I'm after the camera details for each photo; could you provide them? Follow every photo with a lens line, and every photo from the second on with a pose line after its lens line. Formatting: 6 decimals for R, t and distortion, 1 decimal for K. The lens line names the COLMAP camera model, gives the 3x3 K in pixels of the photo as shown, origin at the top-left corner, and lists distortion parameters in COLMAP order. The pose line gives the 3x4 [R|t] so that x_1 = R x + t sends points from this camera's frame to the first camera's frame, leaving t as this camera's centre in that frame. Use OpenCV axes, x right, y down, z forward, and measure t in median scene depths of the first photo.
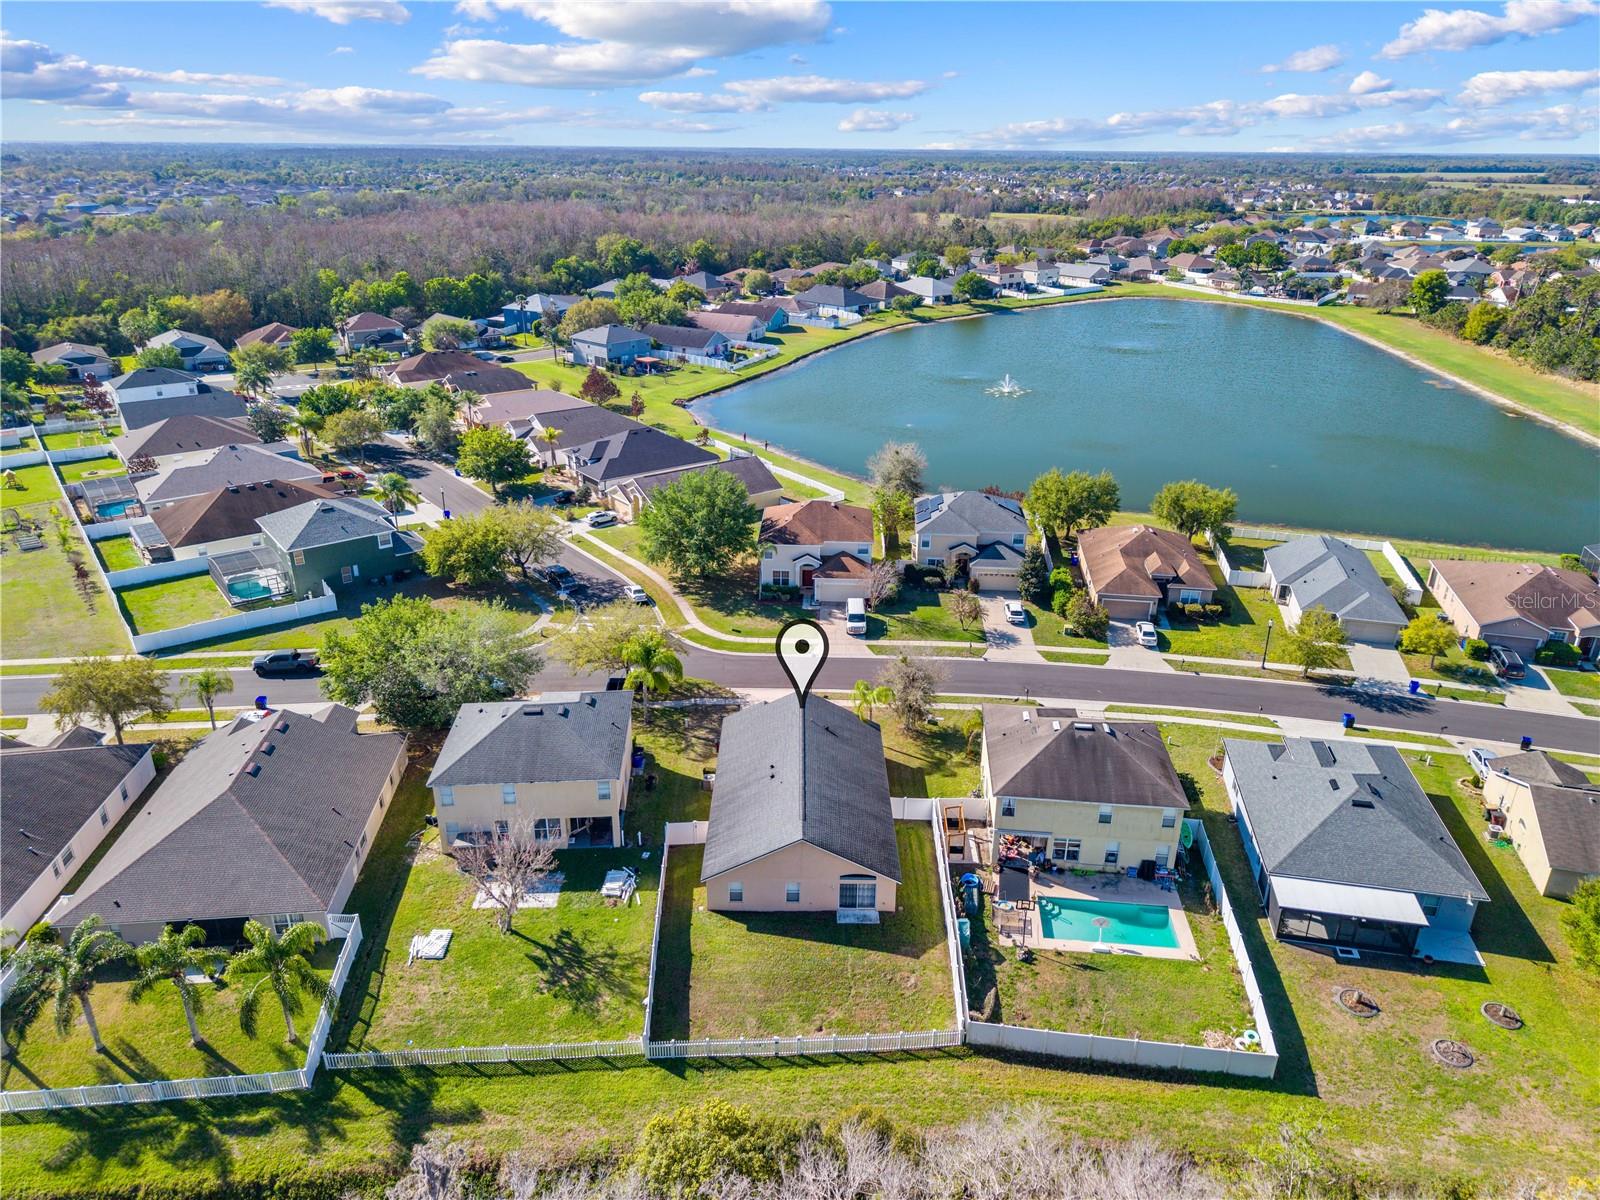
lens RADIAL K [[1071.0, 0, 800.0], [0, 1071.0, 600.0], [0, 0, 1]] dist [0.016920, -0.004359]
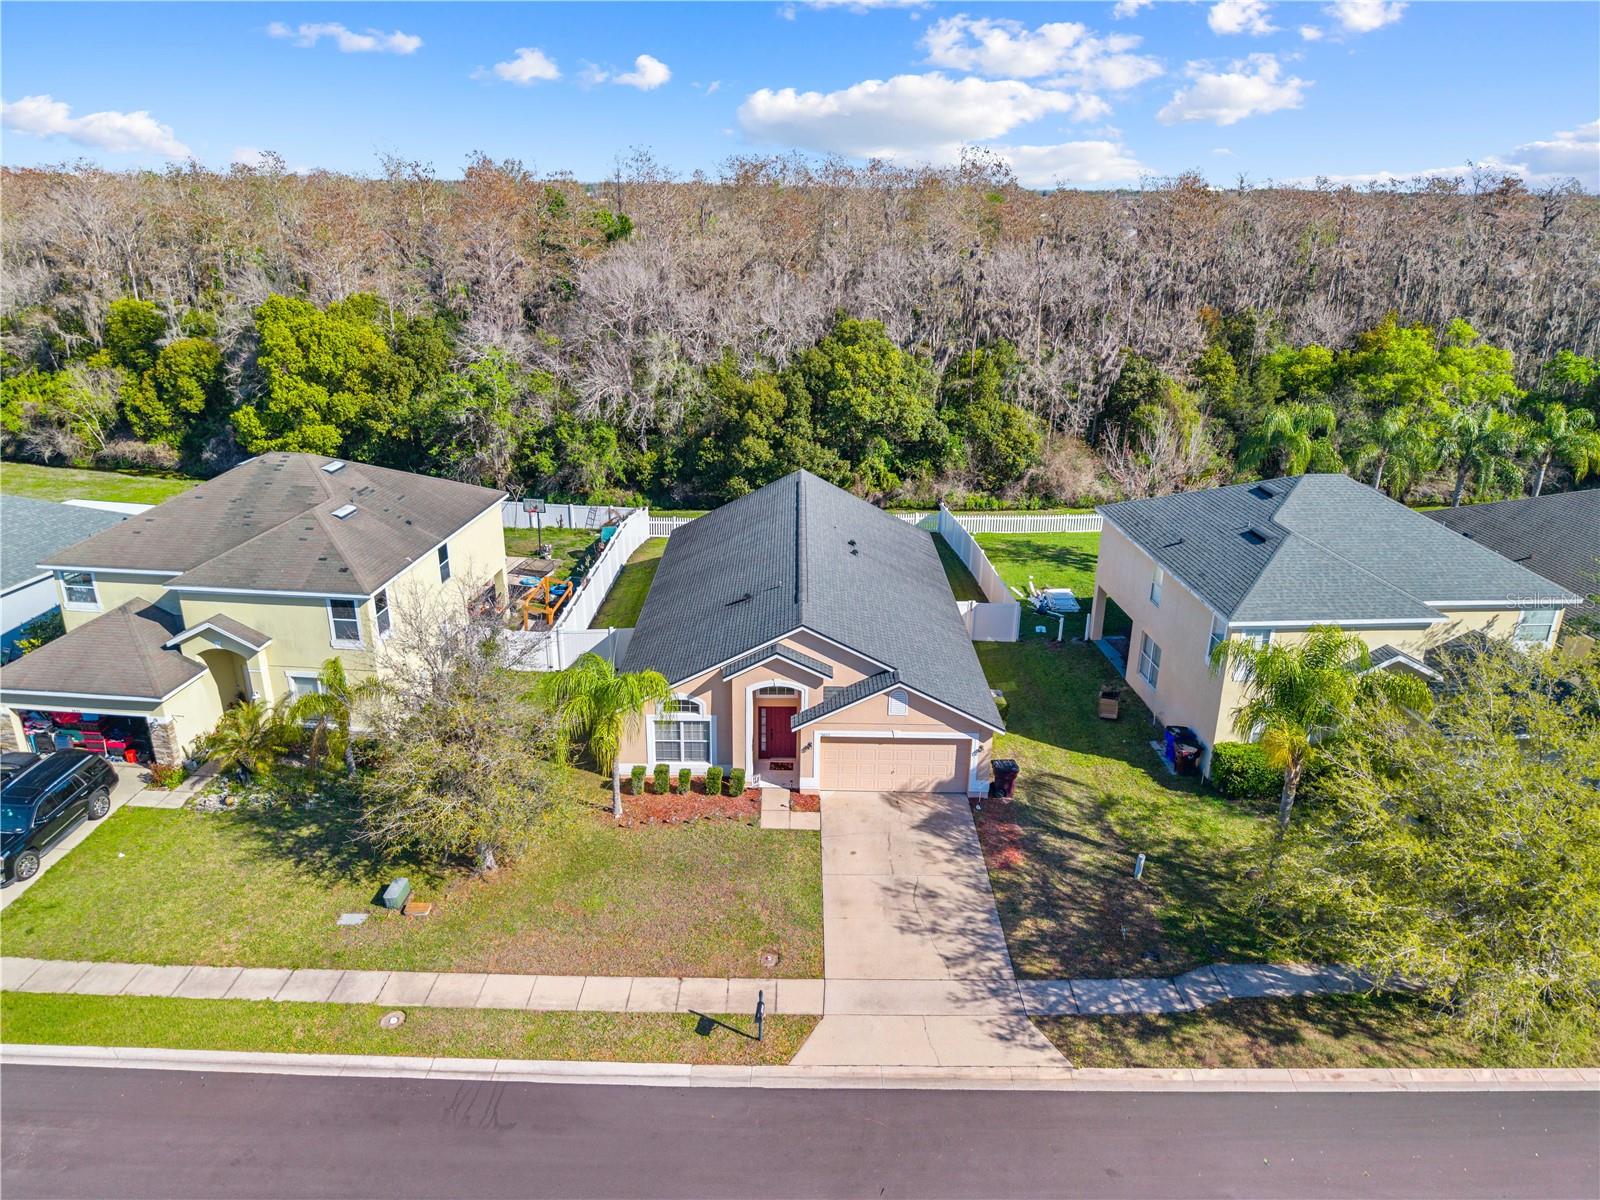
lens RADIAL K [[1089.8, 0, 800.0], [0, 1089.8, 600.0], [0, 0, 1]] dist [0.043957, -0.054224]
pose [[-0.999854, -0.016414, -0.004842, 0.004833], [-0.015208, 0.722422, 0.691286, -0.222122], [-0.007849, 0.691258, -0.722565, 1.472527]]
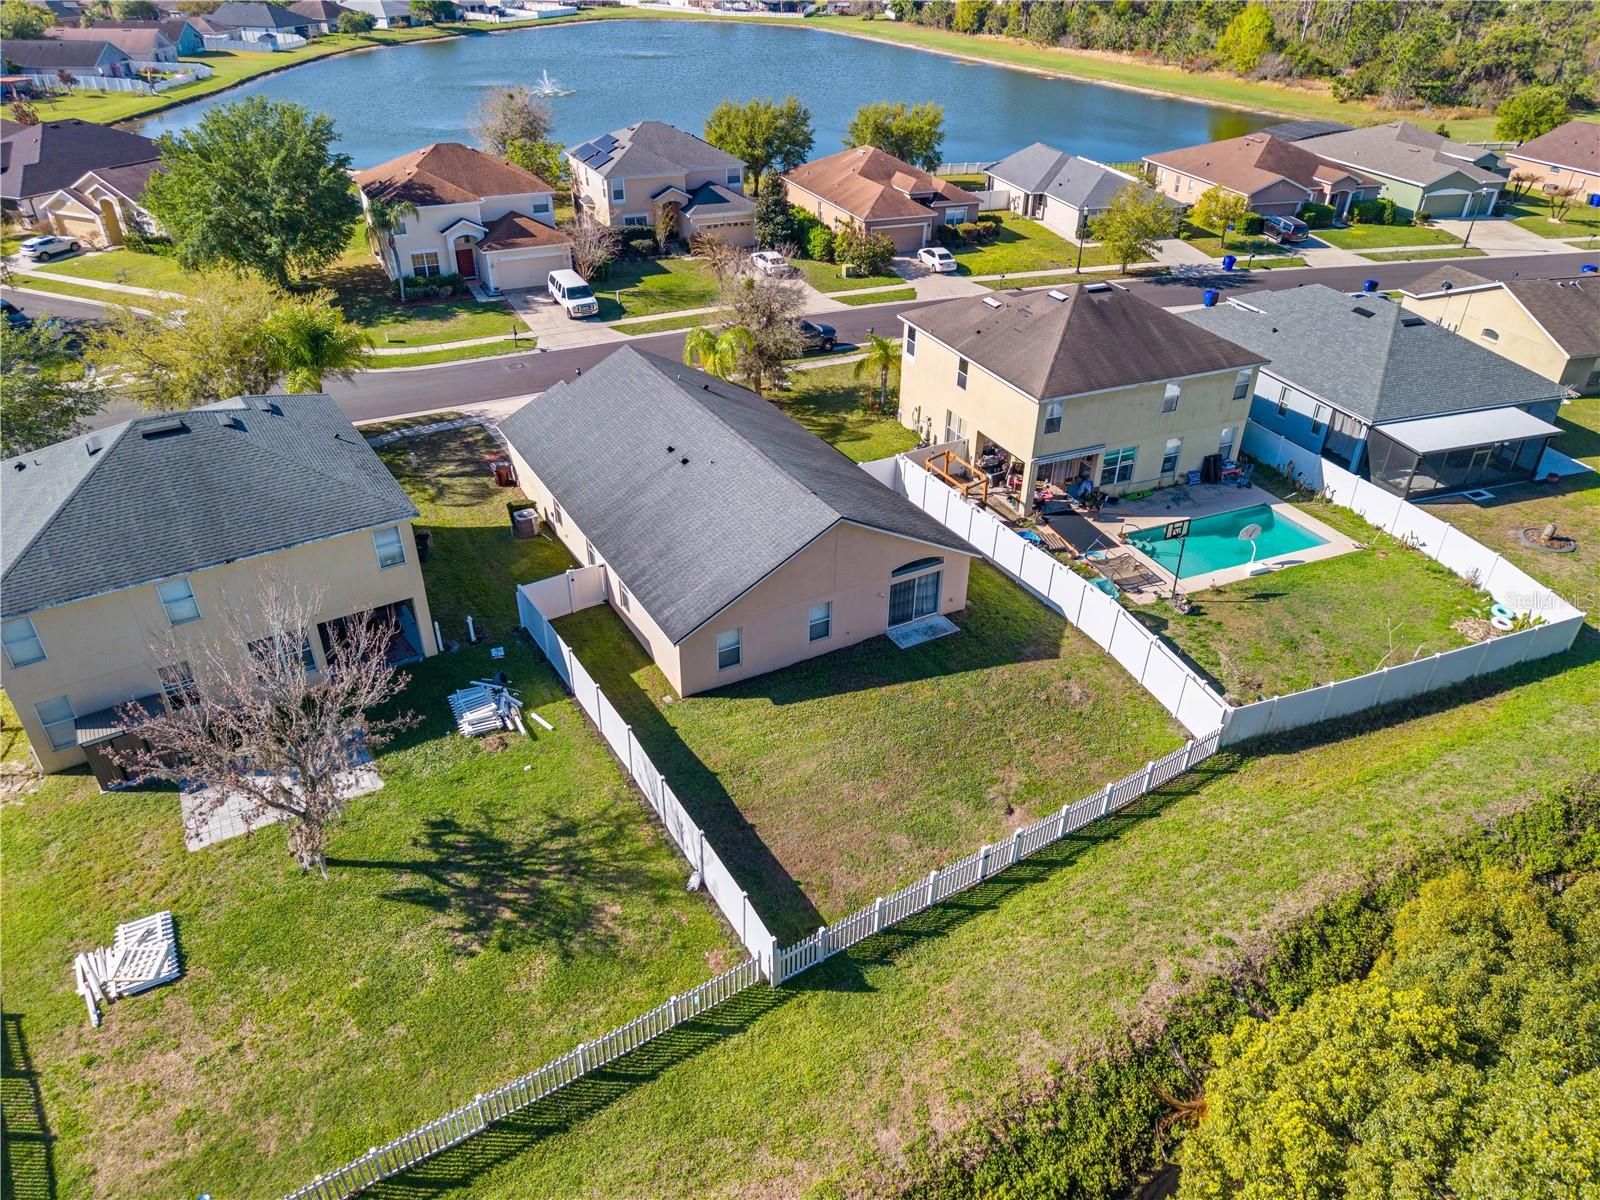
lens RADIAL K [[1070.8, 0, 800.0], [0, 1070.8, 600.0], [0, 0, 1]] dist [0.013918, -0.006647]
pose [[0.872372, -0.258853, 0.414682, -0.228441], [0.189327, 0.960999, 0.201585, 0.137608], [-0.450690, -0.097347, 0.887357, 0.476786]]
